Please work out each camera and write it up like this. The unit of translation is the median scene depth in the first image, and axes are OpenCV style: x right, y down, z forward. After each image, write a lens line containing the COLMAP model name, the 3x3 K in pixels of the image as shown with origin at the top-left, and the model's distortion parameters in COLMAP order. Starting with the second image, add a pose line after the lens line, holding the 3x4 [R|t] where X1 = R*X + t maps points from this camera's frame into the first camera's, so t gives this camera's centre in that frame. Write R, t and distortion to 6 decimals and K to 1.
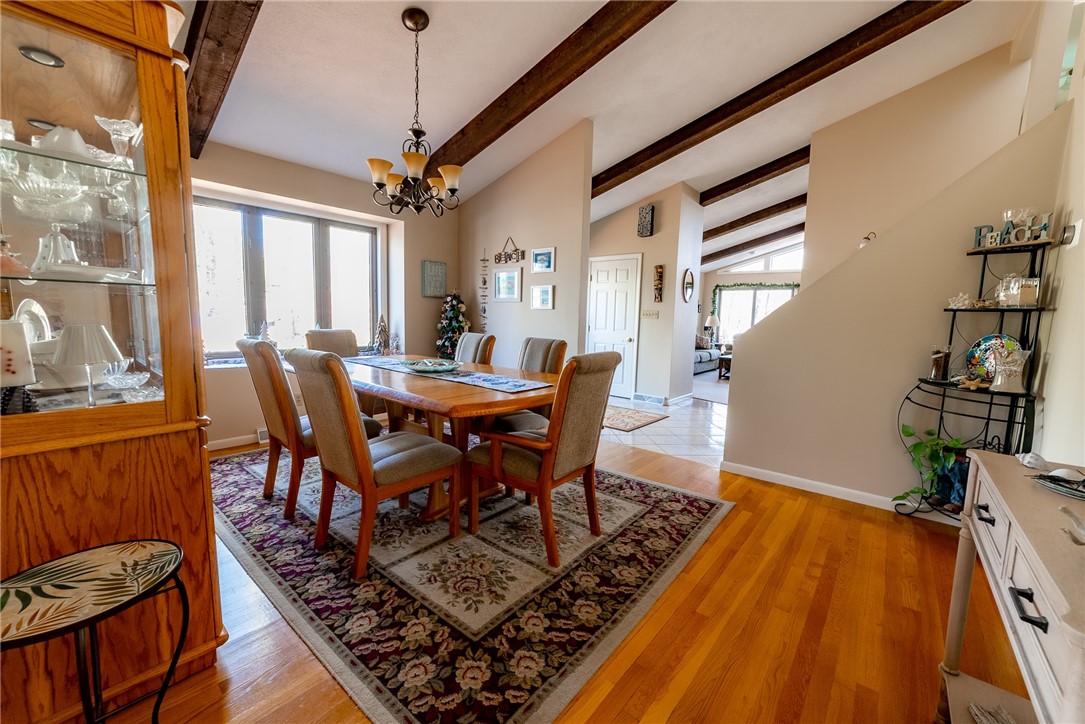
lens RADIAL K [[422.2, 0, 543.3], [0, 422.2, 361.9], [0, 0, 1]] dist [-0.010853, 0.002759]
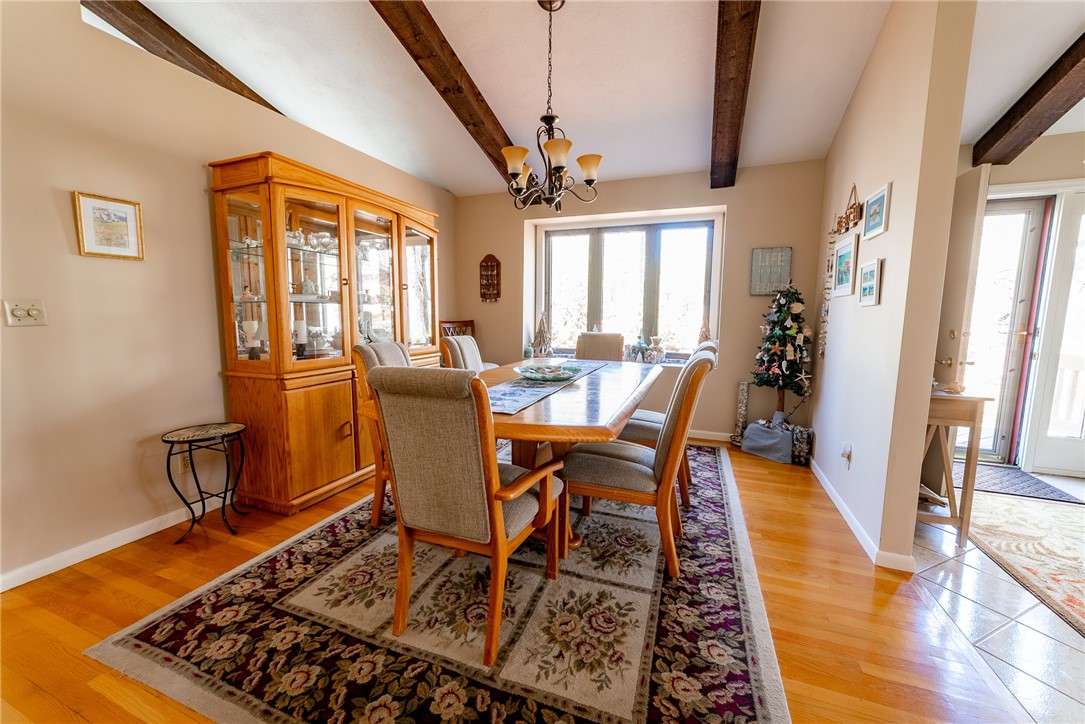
lens RADIAL K [[422.2, 0, 538.7], [0, 422.2, 363.3], [0, 0, 1]] dist [-0.010853, 0.002759]
pose [[0.319535, 0.088622, -0.943421, 0.812114], [-0.104970, 0.992800, 0.057707, -0.085302], [0.941742, 0.080591, 0.326537, 0.963268]]
